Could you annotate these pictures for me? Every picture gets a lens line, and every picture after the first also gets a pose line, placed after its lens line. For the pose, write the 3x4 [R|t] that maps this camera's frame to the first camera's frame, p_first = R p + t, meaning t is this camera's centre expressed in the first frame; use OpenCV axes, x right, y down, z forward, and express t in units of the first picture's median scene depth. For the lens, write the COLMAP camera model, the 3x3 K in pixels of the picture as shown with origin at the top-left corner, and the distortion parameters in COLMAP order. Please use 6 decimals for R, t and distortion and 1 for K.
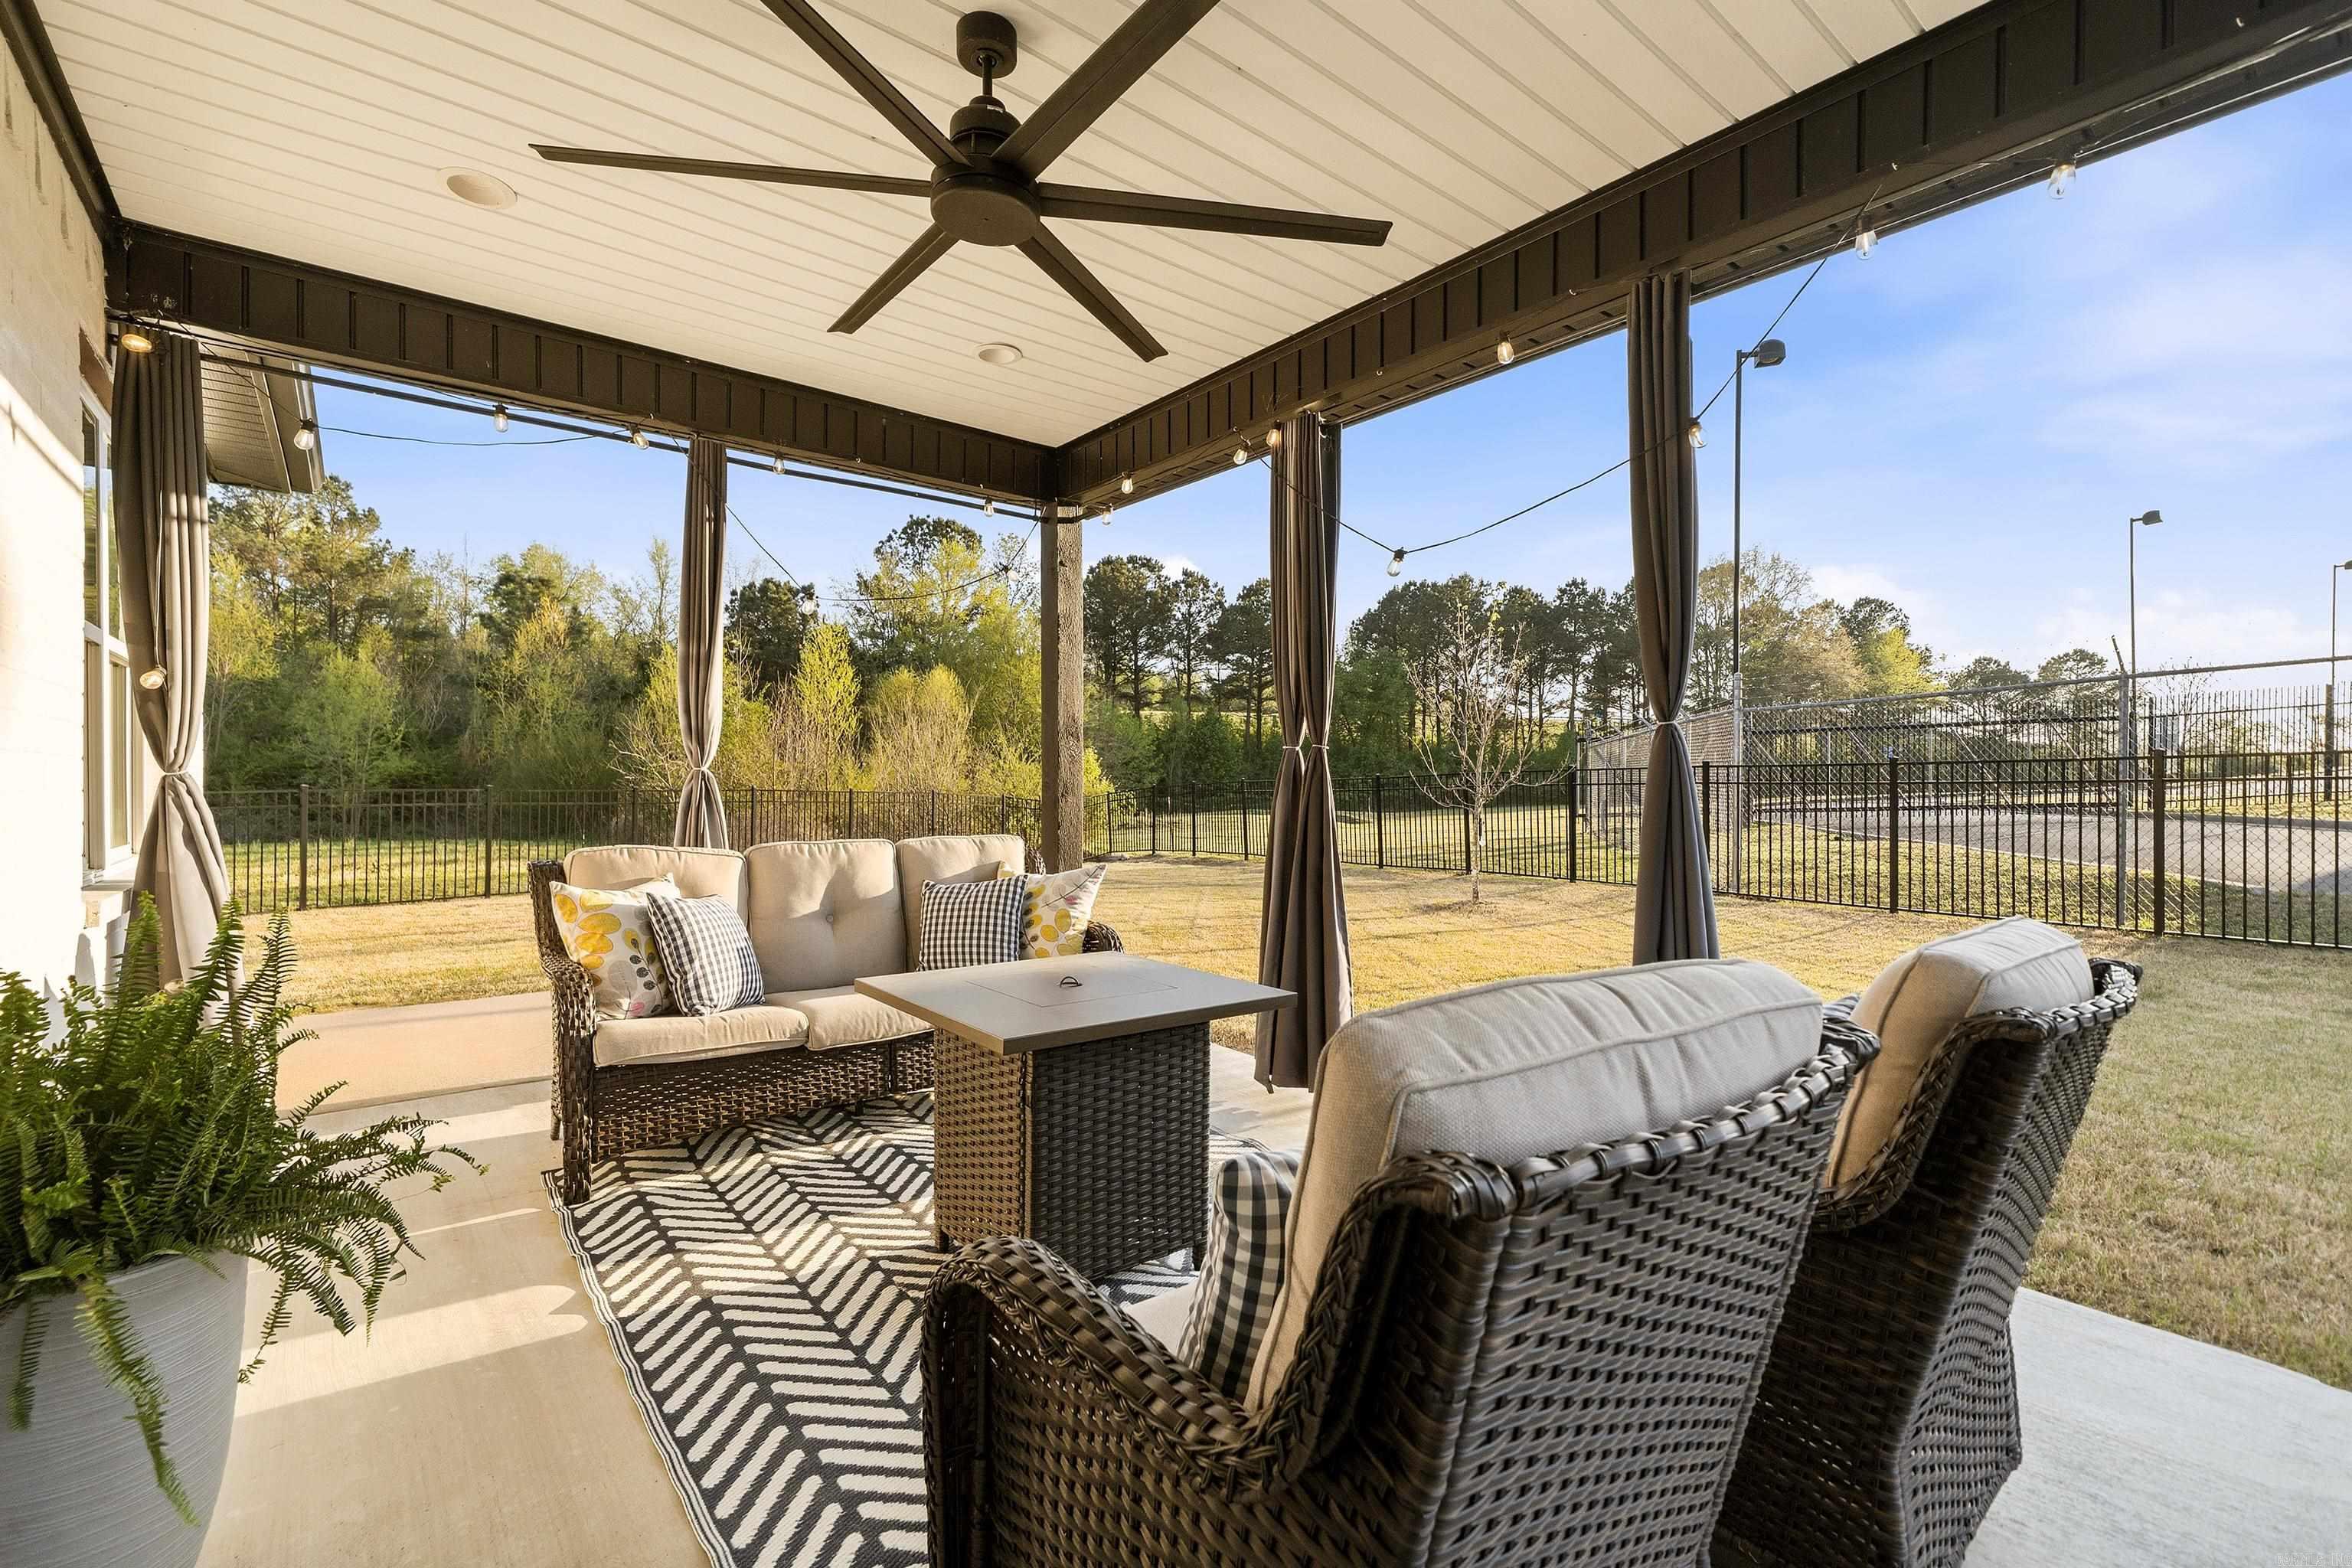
lens RADIAL K [[1020.5, 0, 1176.0], [0, 1020.5, 784.0], [0, 0, 1]] dist [-0.001702, 0.000155]
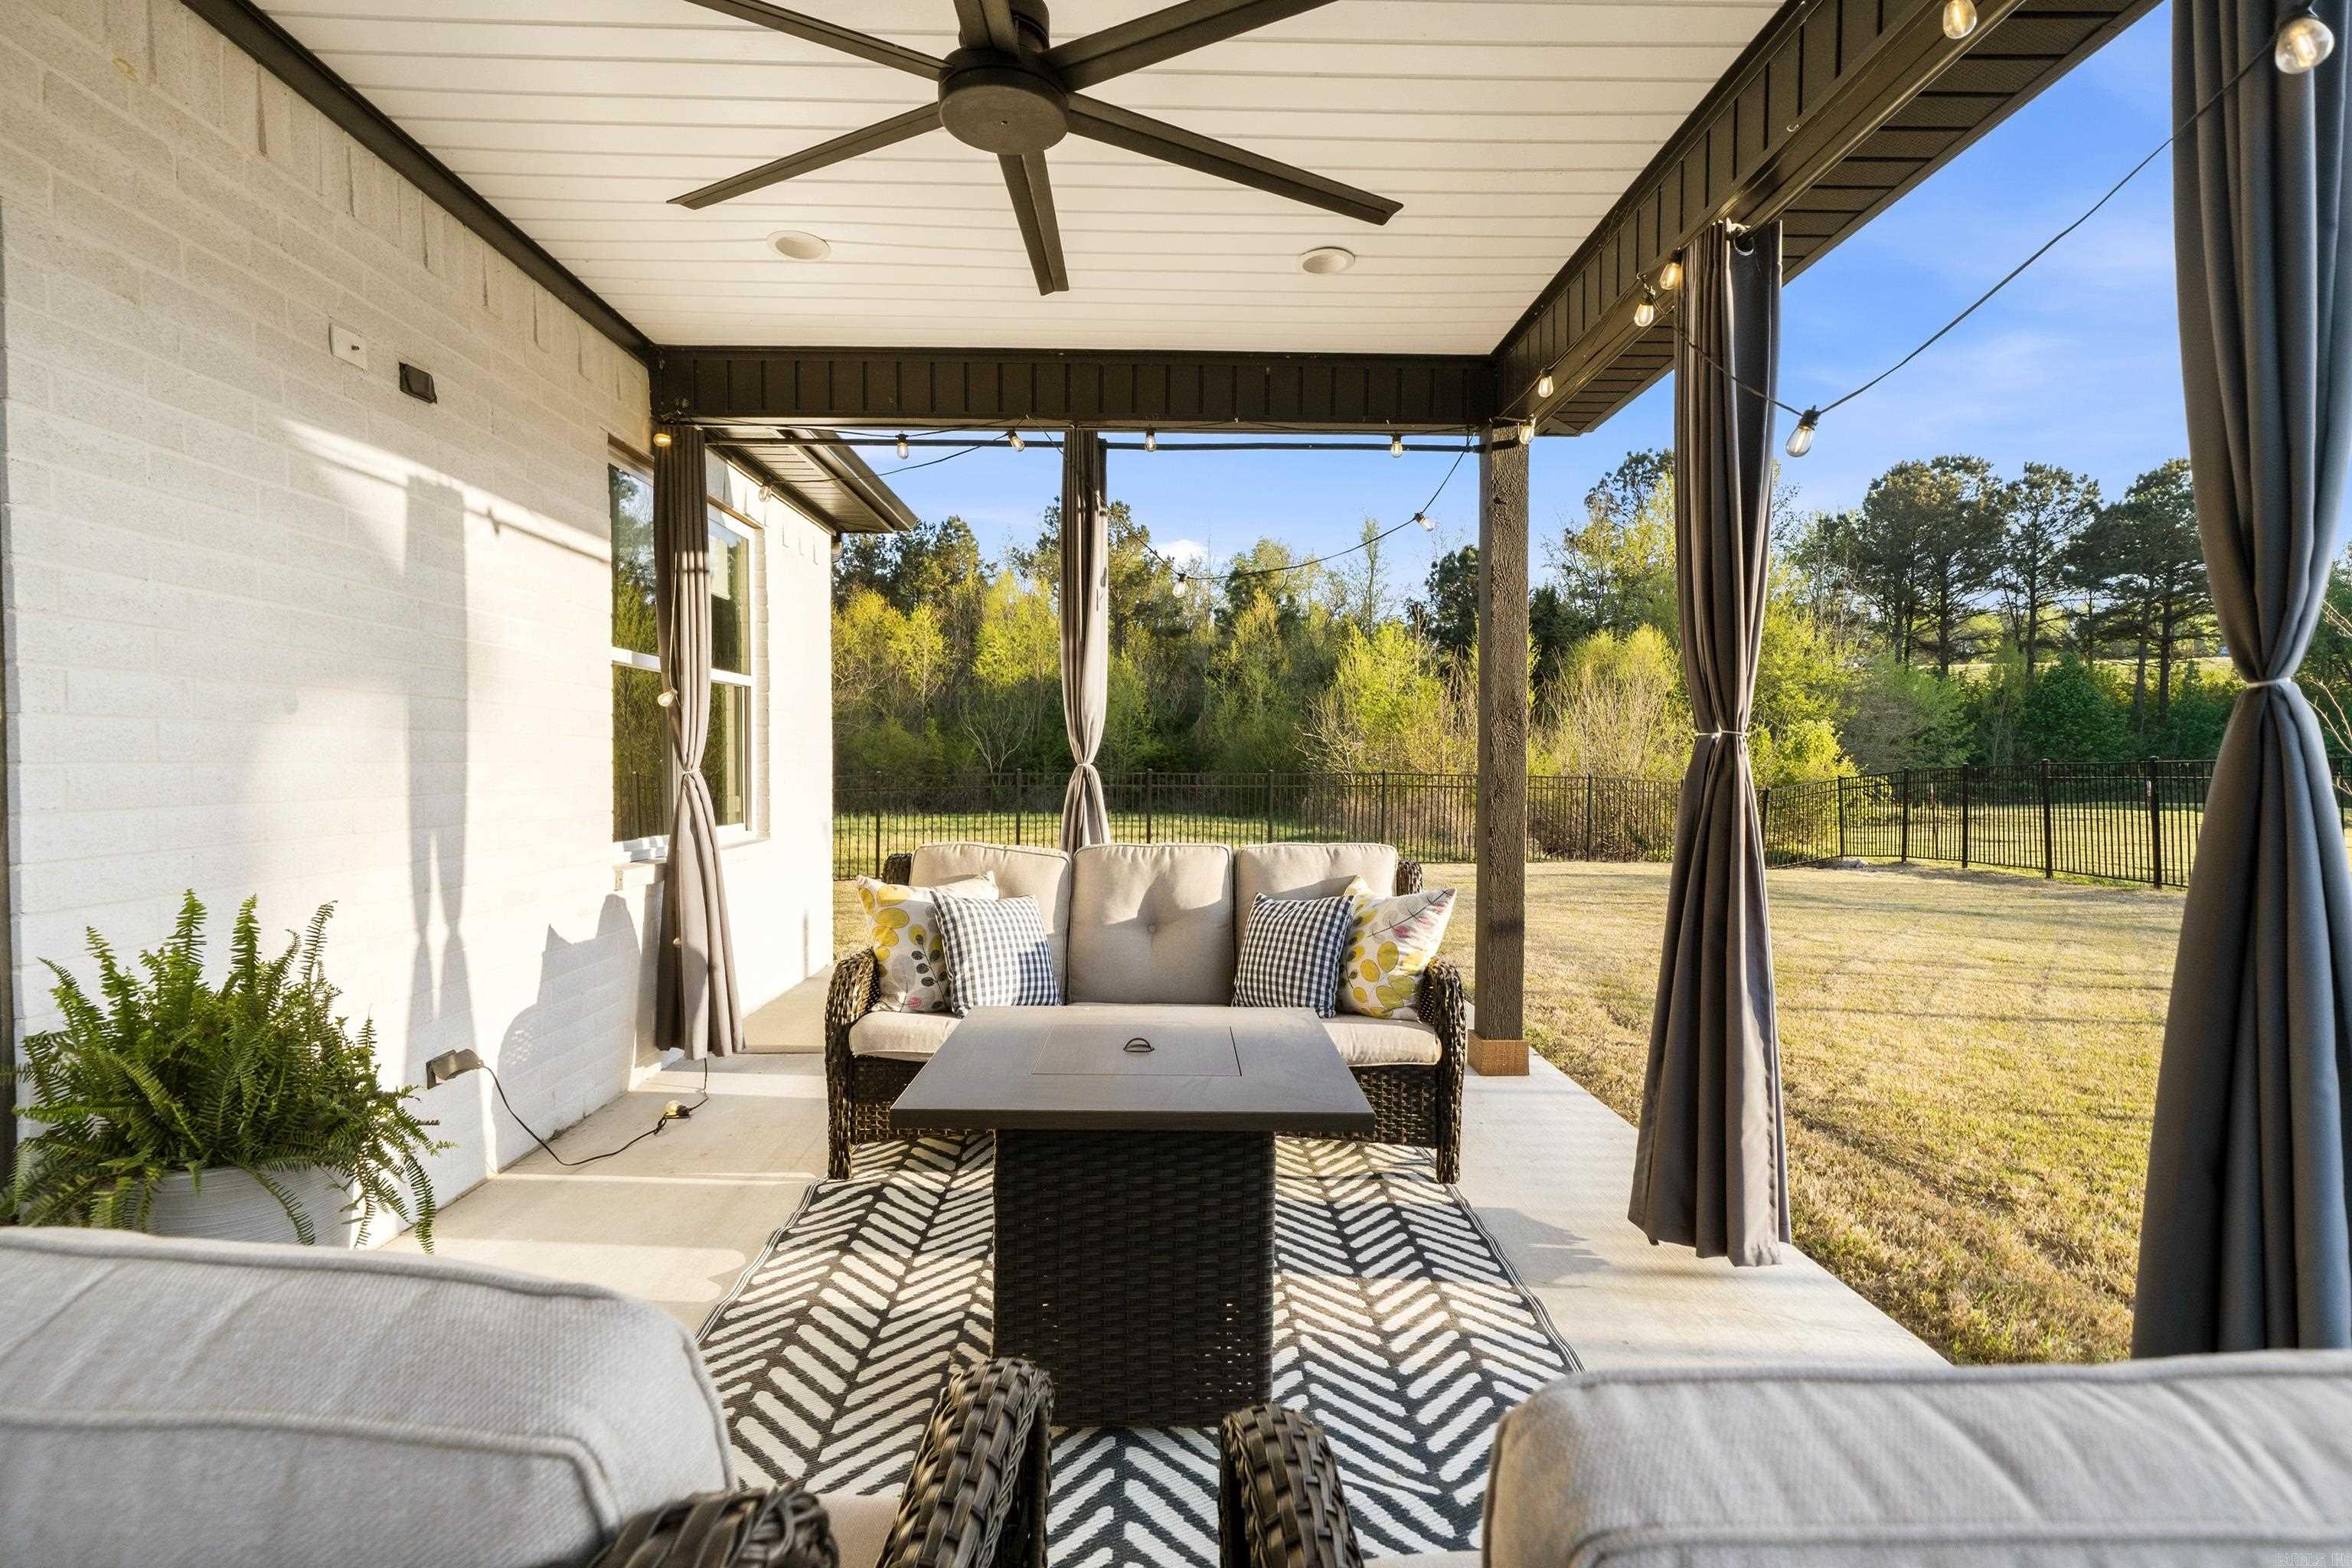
lens RADIAL K [[1121.0, 0, 1176.0], [0, 1121.0, 784.0], [0, 0, 1]] dist [-0.004589, 0.000121]
pose [[0.793475, 0.010178, -0.608517, 0.230897], [0.001307, 0.999829, 0.018428, -0.013563], [0.608601, -0.015418, 0.793326, 0.166507]]
